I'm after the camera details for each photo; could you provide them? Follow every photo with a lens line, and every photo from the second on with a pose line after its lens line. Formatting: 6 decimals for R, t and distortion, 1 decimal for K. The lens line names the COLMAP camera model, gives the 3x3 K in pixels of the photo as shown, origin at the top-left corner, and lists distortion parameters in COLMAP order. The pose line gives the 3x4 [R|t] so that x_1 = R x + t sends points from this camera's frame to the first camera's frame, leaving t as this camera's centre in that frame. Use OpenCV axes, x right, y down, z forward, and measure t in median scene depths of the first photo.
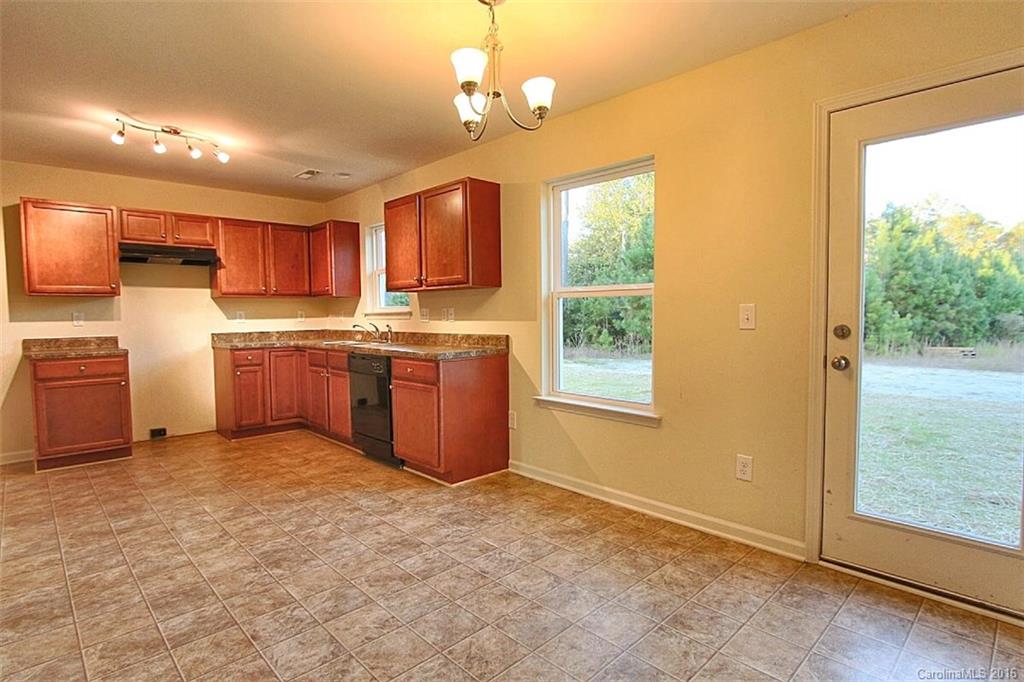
lens RADIAL K [[524.7, 0, 515.3], [0, 524.7, 341.6], [0, 0, 1]] dist [-0.018865, 0.001514]
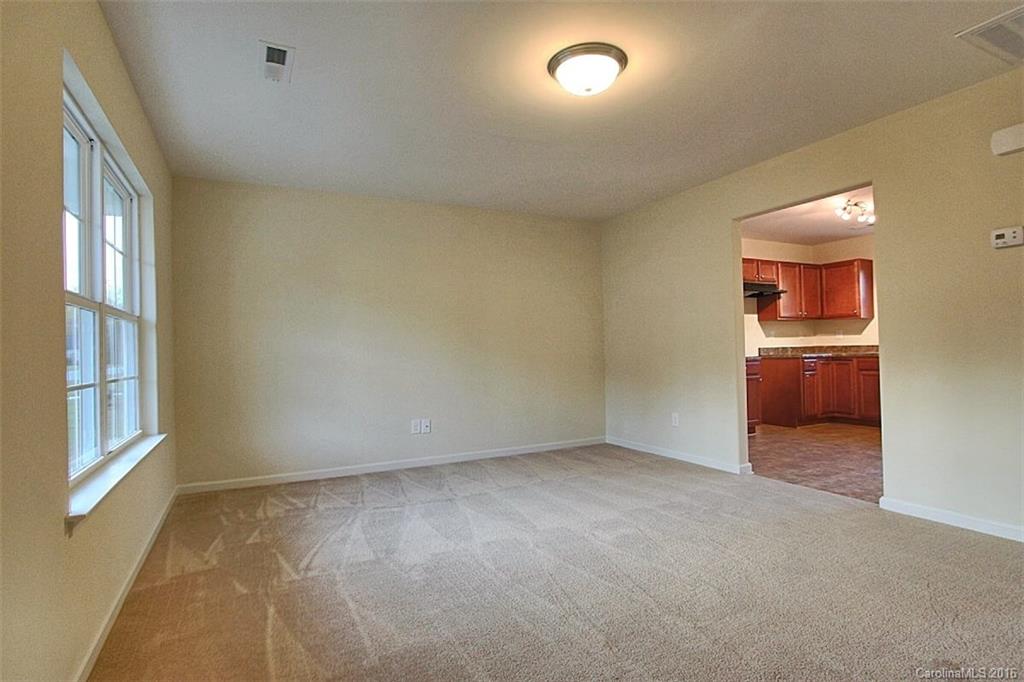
lens RADIAL K [[524.7, 0, 515.3], [0, 524.7, 341.6], [0, 0, 1]] dist [-0.018865, 0.001514]
pose [[0.957774, -0.004615, -0.287484, -1.000557], [-0.010092, 0.998715, -0.049655, 0.052595], [0.287344, 0.050460, 0.956498, -0.573457]]
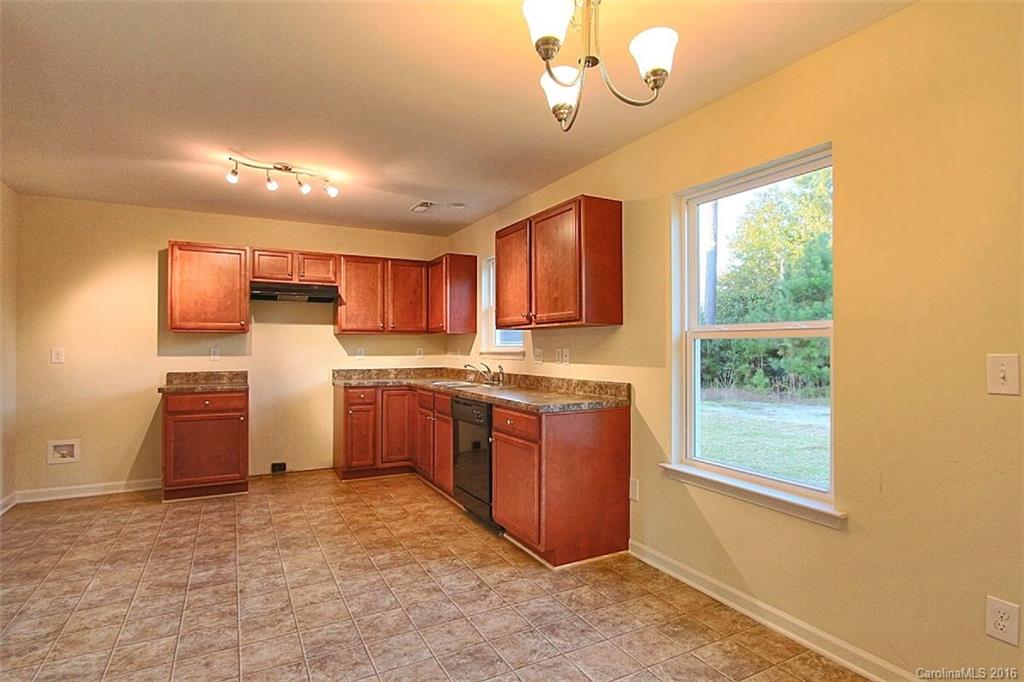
lens RADIAL K [[524.7, 0, 515.3], [0, 524.7, 341.6], [0, 0, 1]] dist [-0.018865, 0.001514]
pose [[0.964085, 0.008591, -0.265455, 0.027797], [-0.025903, 0.997753, -0.061785, -0.020912], [0.264328, 0.066443, 0.962141, 0.154443]]
